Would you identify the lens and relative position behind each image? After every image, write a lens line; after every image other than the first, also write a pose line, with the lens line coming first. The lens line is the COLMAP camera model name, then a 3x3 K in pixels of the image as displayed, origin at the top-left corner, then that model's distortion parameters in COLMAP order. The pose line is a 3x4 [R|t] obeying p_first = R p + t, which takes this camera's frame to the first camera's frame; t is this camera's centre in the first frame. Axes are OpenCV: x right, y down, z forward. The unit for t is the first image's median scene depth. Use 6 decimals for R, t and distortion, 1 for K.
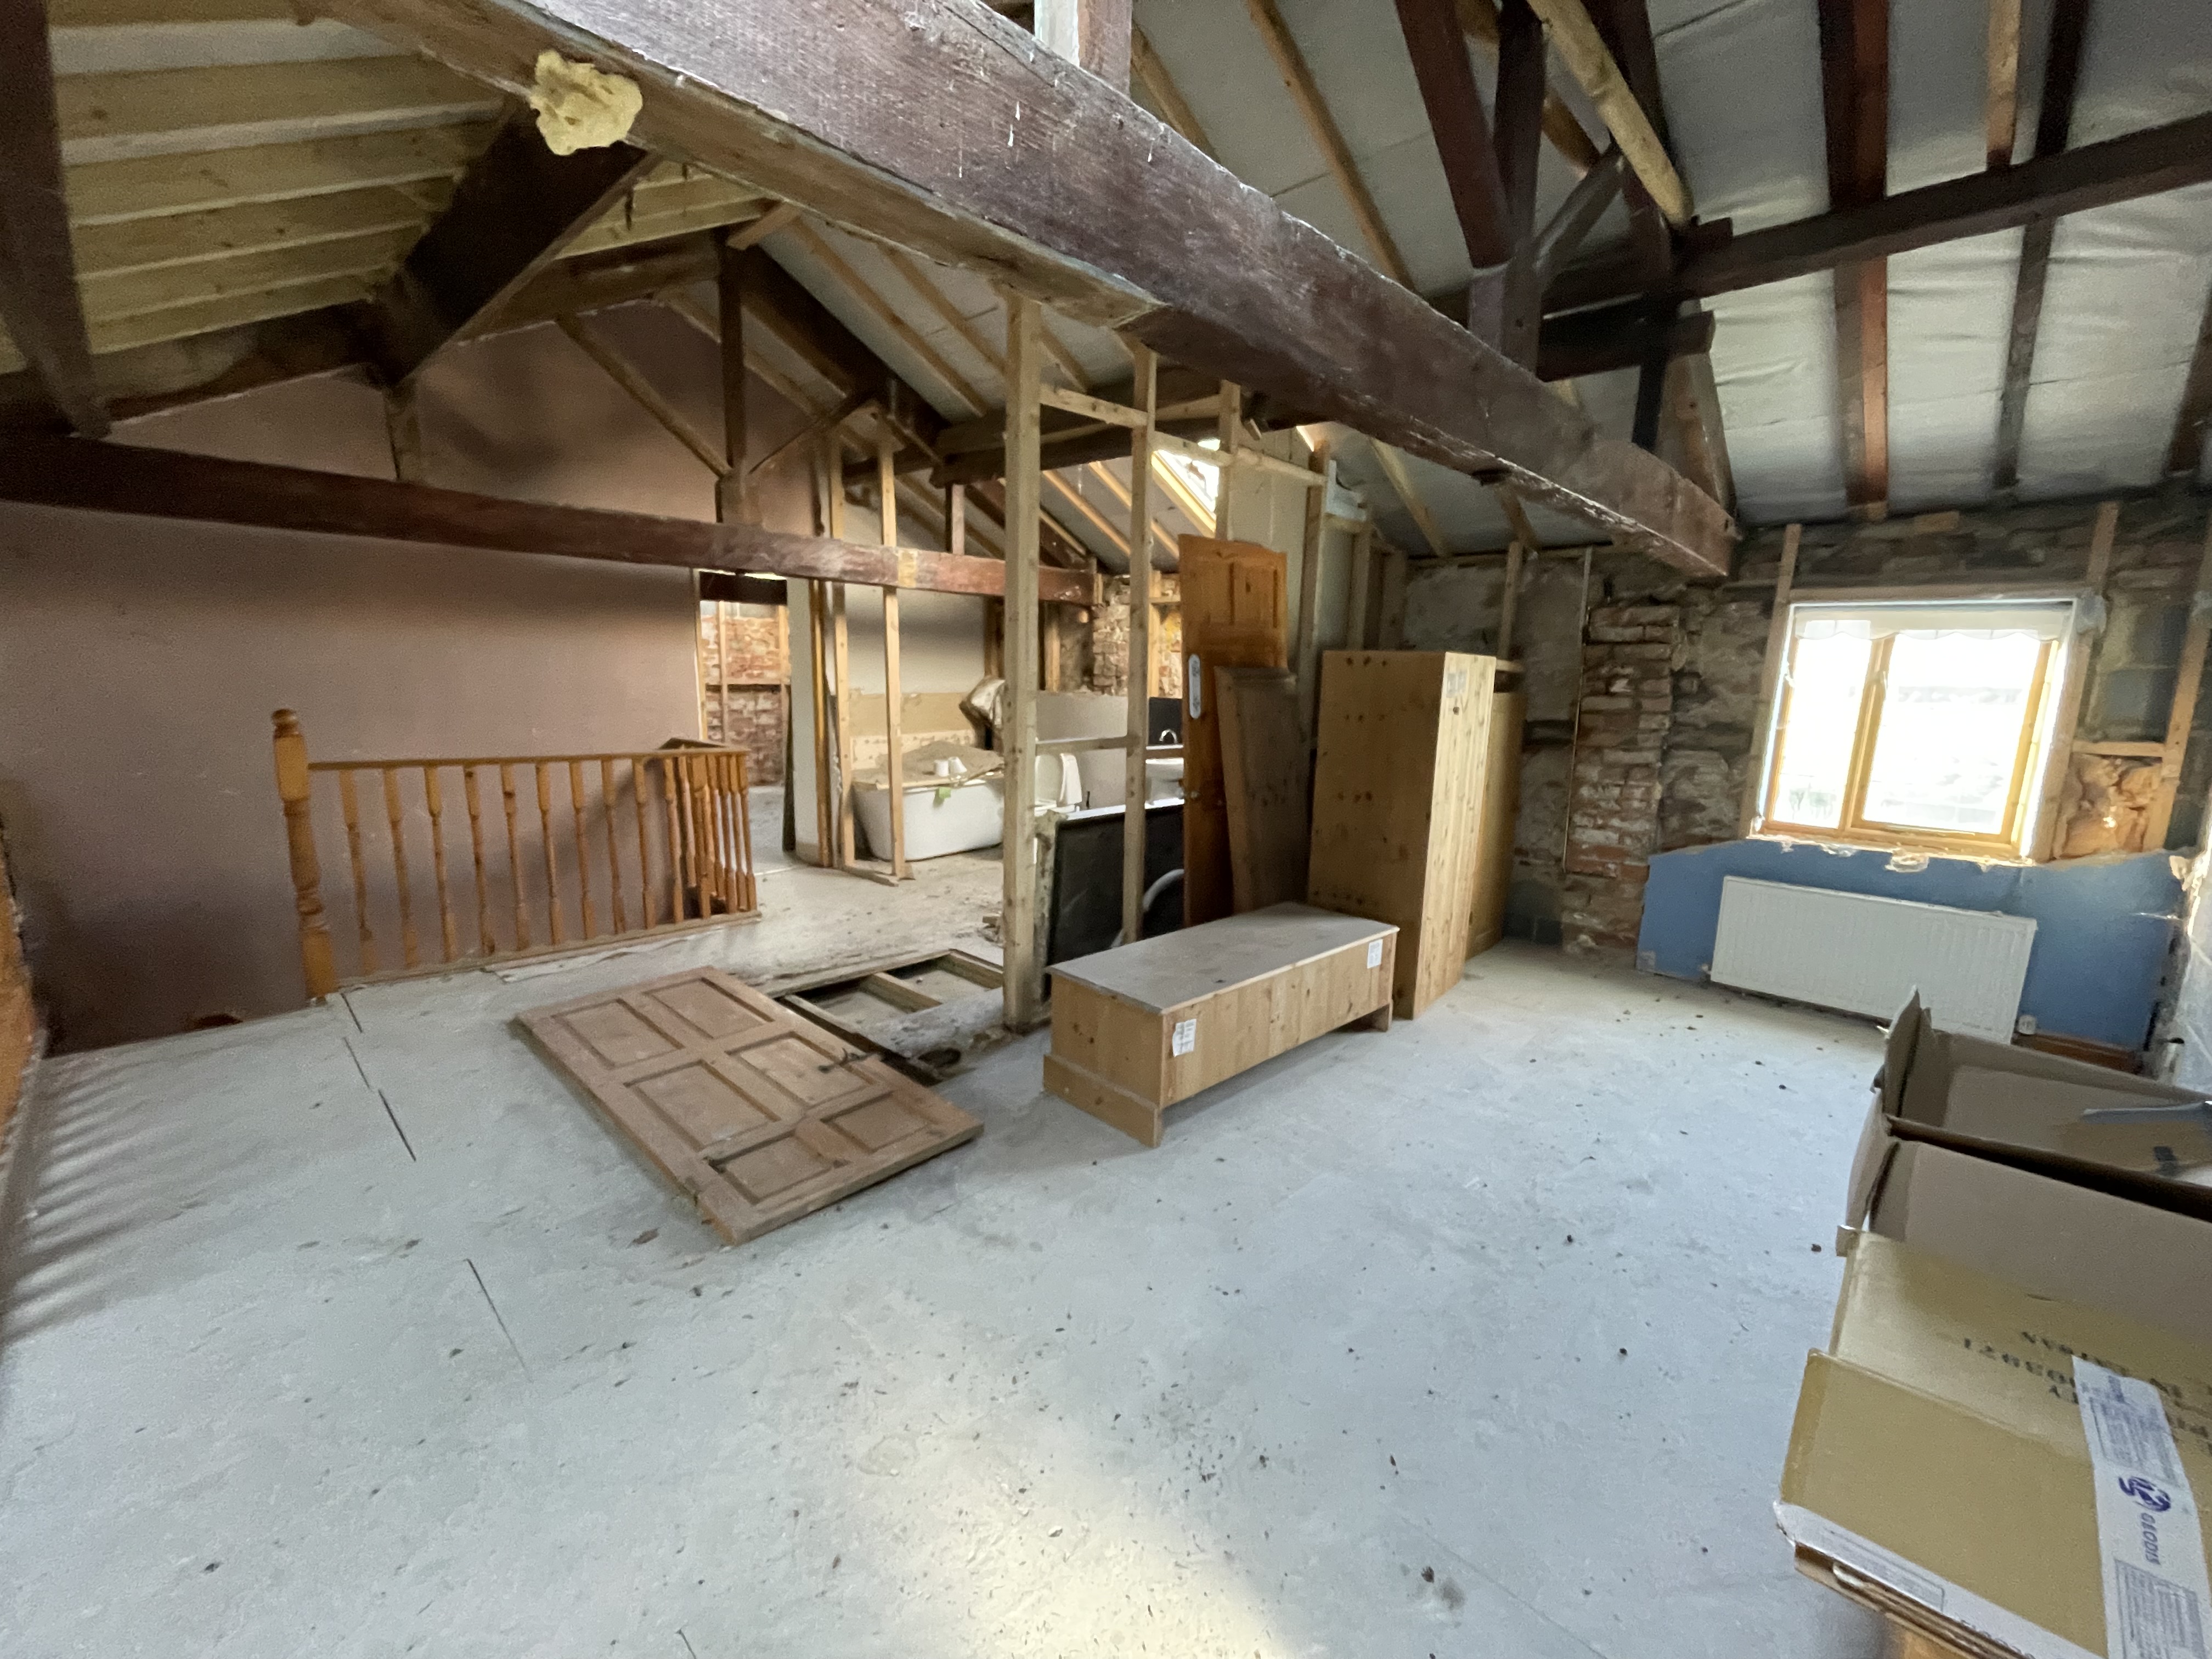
lens RADIAL K [[903.2, 0, 1107.5], [0, 903.2, 824.0], [0, 0, 1]] dist [-0.001715, -0.000338]
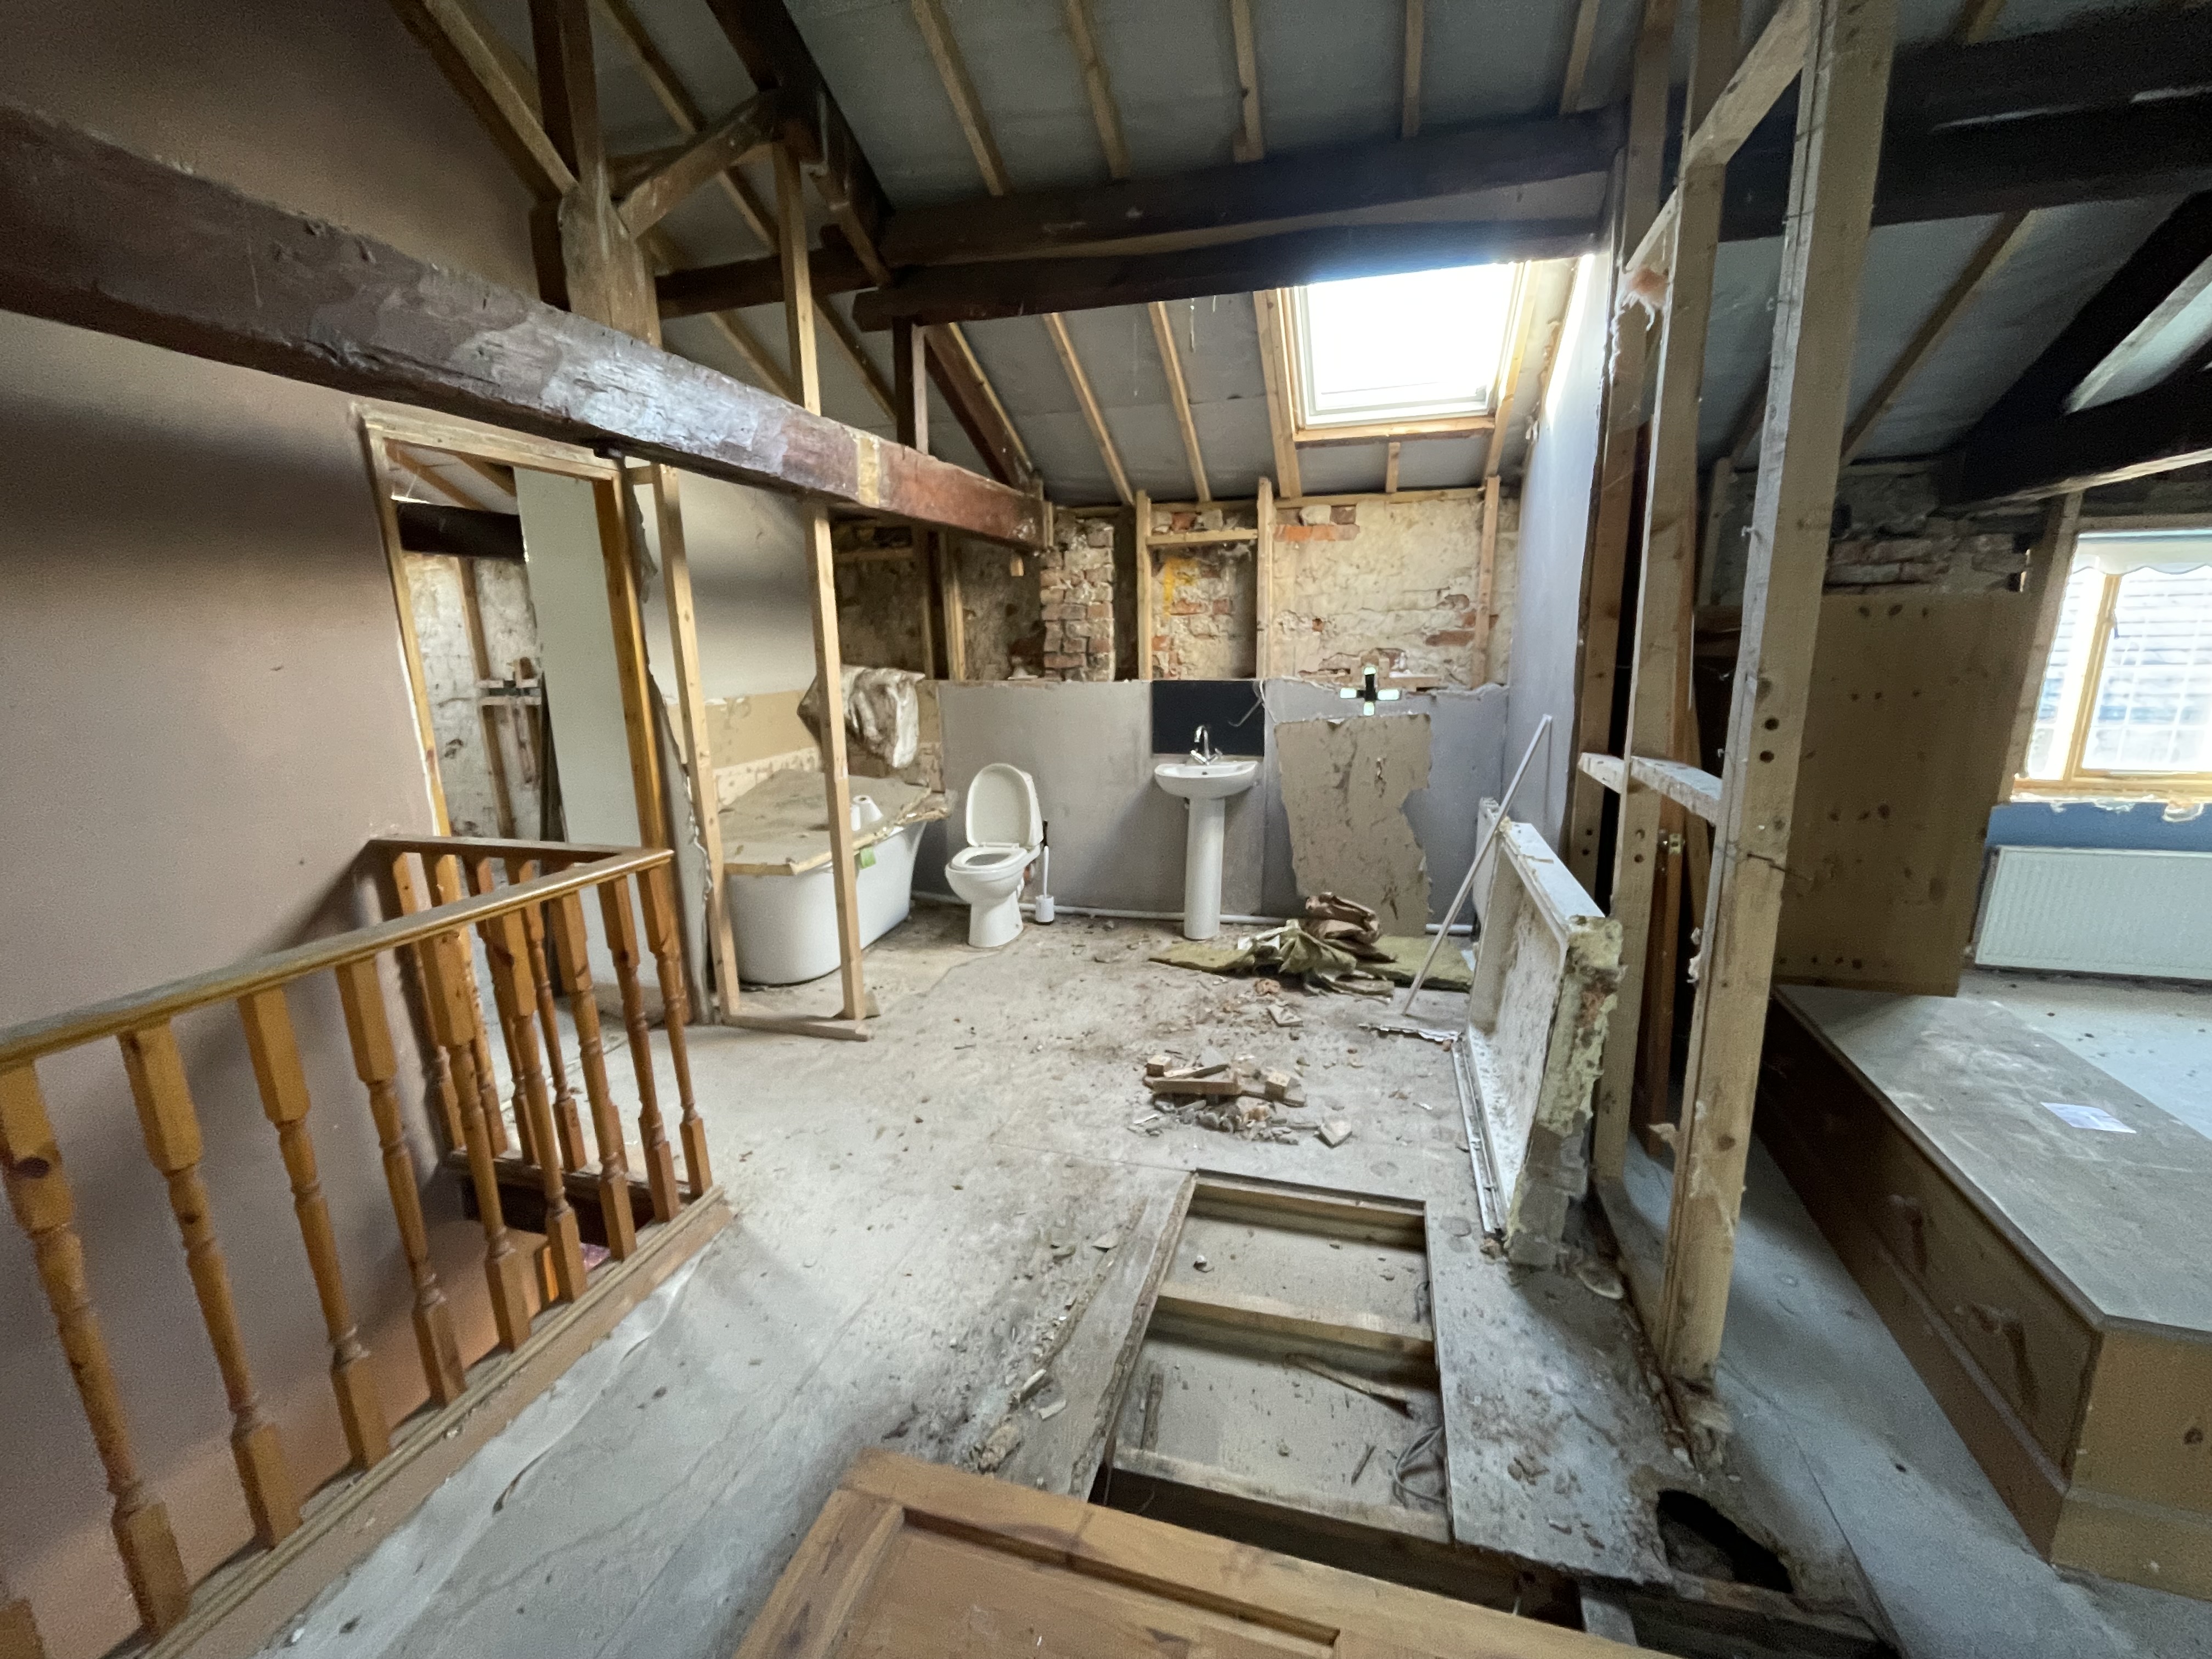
lens RADIAL K [[903.2, 0, 1115.8], [0, 903.2, 830.5], [0, 0, 1]] dist [-0.001715, -0.000338]
pose [[0.885892, -0.132518, 0.444561, -0.466597], [0.115265, 0.991156, 0.065758, -0.114305], [-0.449343, -0.007012, 0.893332, 0.587768]]
